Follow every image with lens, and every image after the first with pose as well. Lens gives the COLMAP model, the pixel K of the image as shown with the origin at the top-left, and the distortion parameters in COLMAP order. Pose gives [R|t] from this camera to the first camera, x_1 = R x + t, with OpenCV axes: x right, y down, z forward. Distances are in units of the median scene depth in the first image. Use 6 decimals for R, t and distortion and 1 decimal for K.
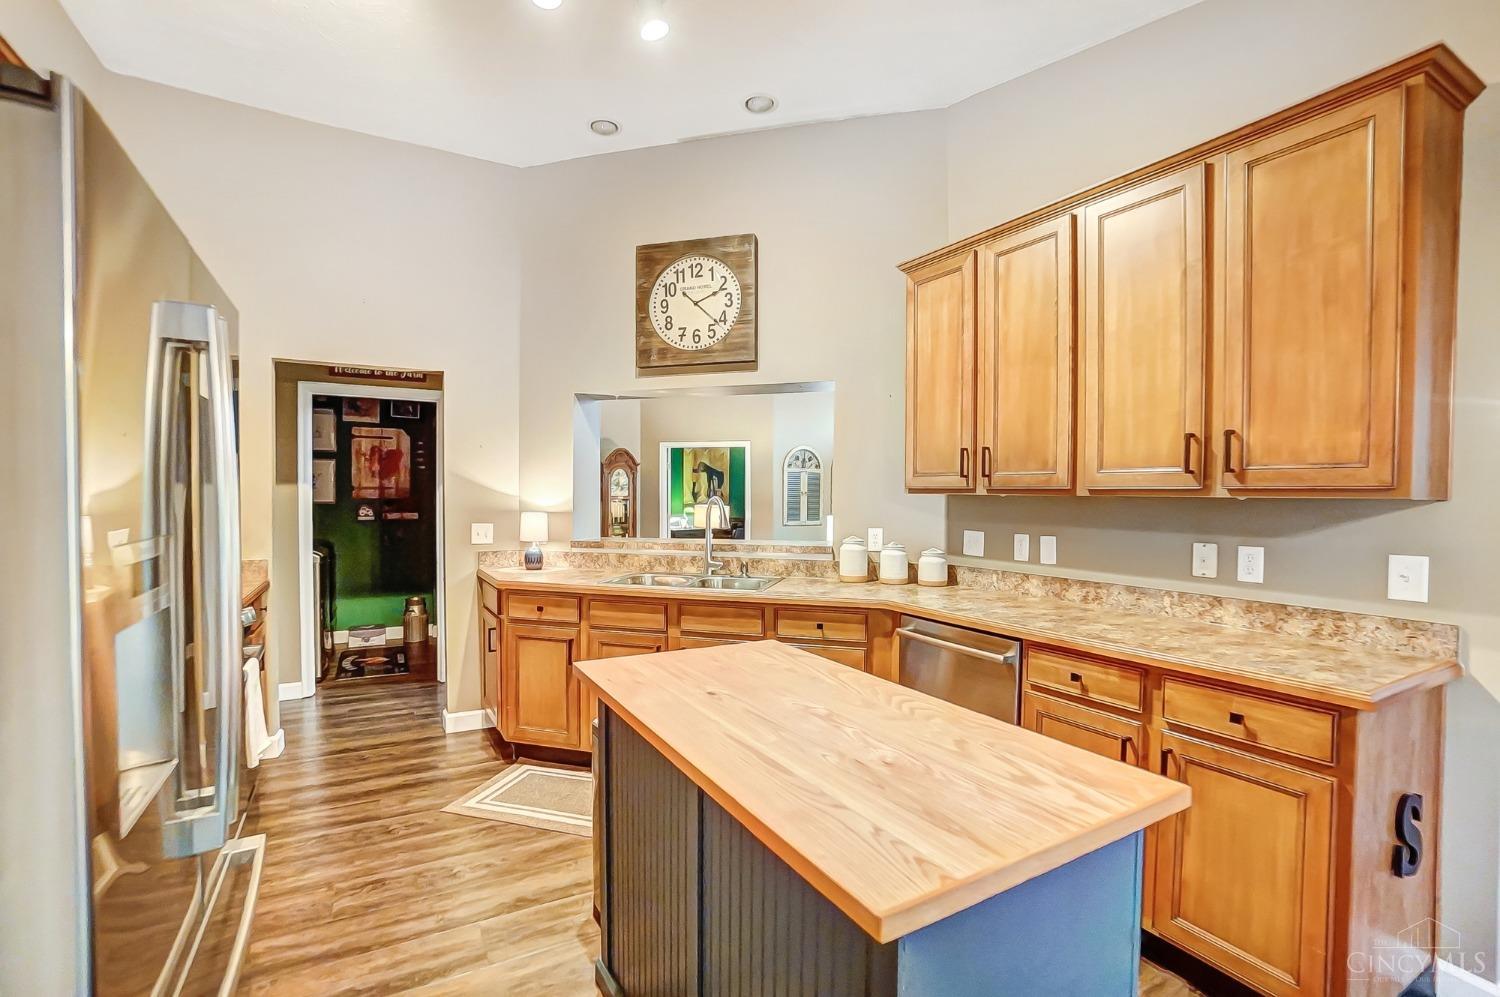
lens RADIAL K [[669.8, 0, 745.8], [0, 669.8, 506.0], [0, 0, 1]] dist [-0.069521, 0.026477]
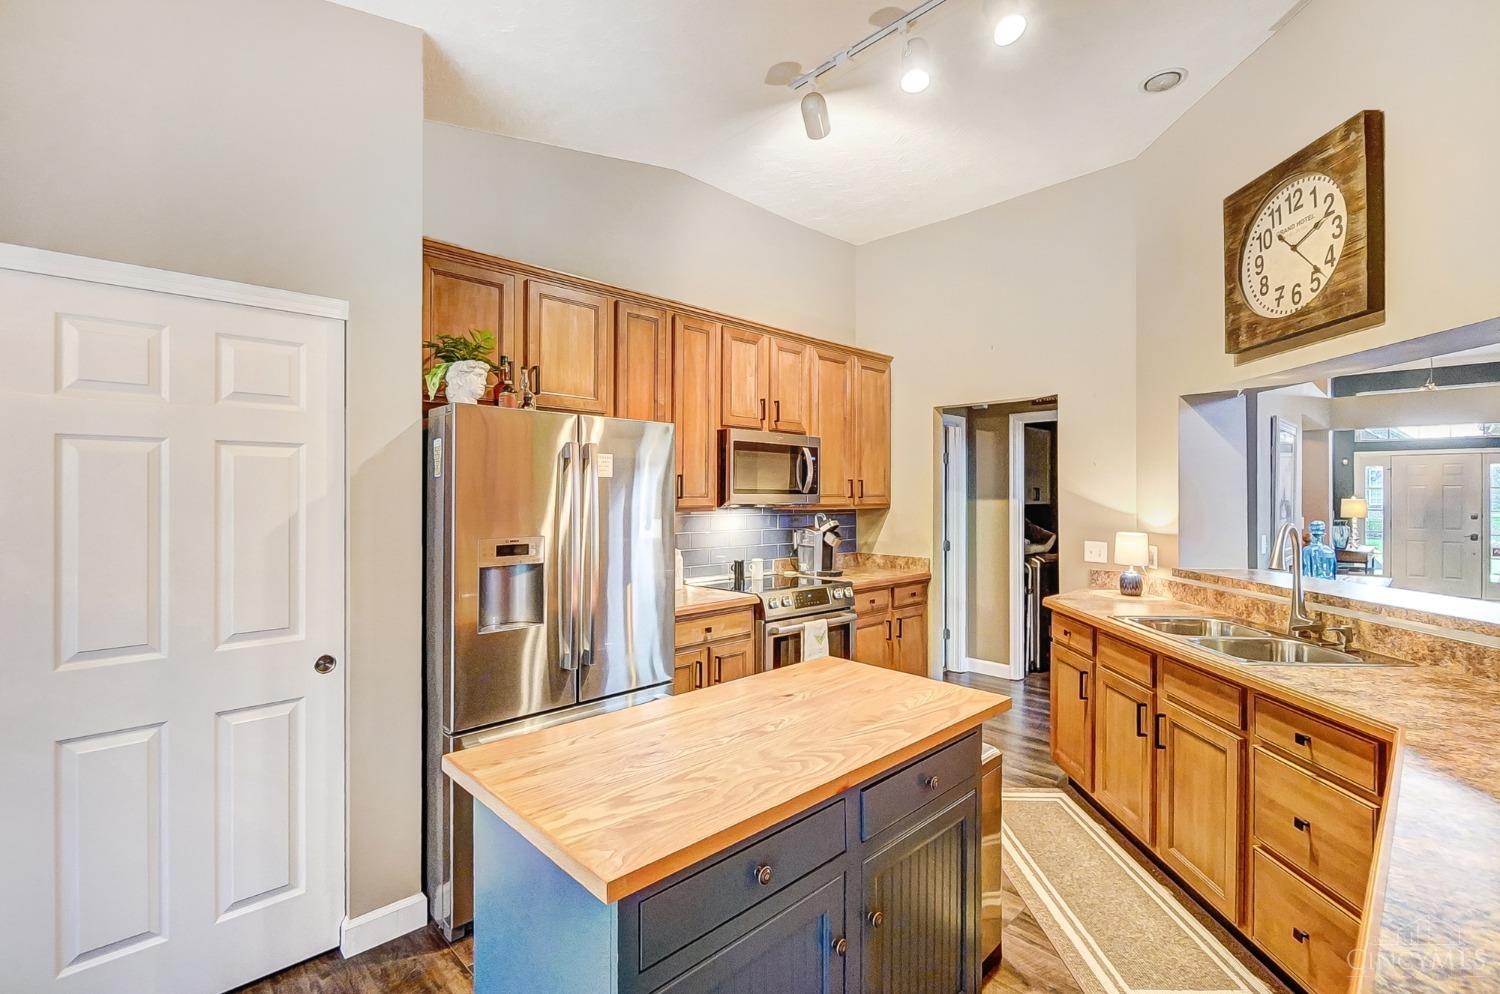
lens RADIAL K [[669.7, 0, 752.0], [0, 669.7, 491.5], [0, 0, 1]] dist [-0.001905, -0.000437]
pose [[0.259984, -0.010217, -0.965559, 0.455280], [-0.018509, 0.999708, -0.015562, -0.024315], [0.965436, 0.021918, 0.259718, 0.264590]]
